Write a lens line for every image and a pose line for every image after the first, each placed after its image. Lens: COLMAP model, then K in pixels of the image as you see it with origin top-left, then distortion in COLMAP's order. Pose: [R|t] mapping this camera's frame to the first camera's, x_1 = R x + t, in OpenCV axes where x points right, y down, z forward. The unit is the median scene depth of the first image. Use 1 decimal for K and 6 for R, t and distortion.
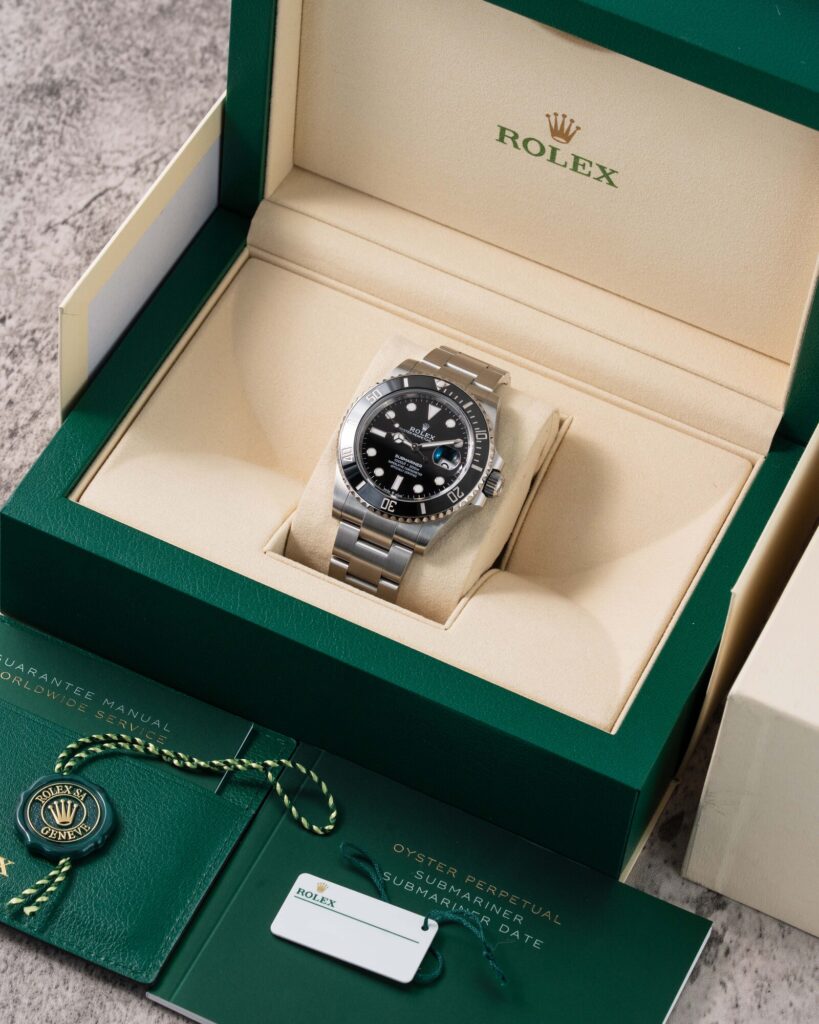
lens RADIAL K [[3433.6, 0, 409.5], [0, 3433.6, 512.0], [0, 0, 1]] dist [0.070934, 0.482293]
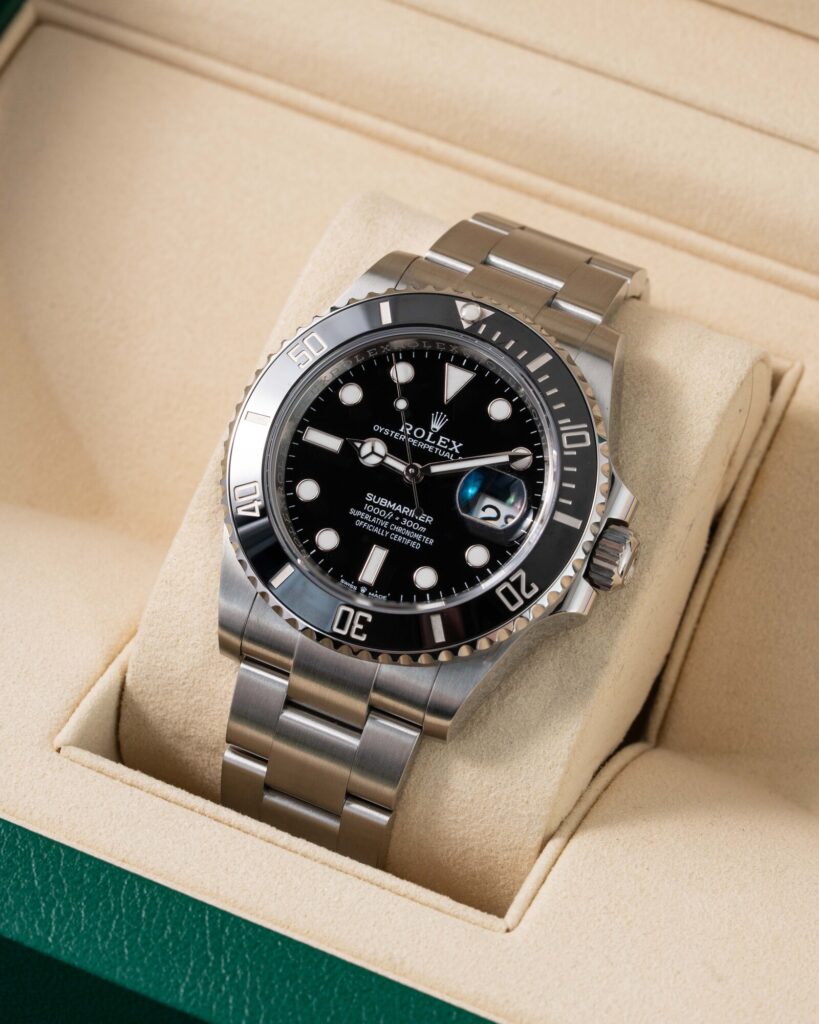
lens RADIAL K [[4199.3, 0, 409.5], [0, 4199.3, 512.0], [0, 0, 1]] dist [0.067092, -2.512164]
pose [[0.997487, -0.047093, -0.052939, 0.026999], [0.049361, 0.997882, 0.042368, -0.035211], [0.050832, -0.044875, 0.997699, 0.506270]]
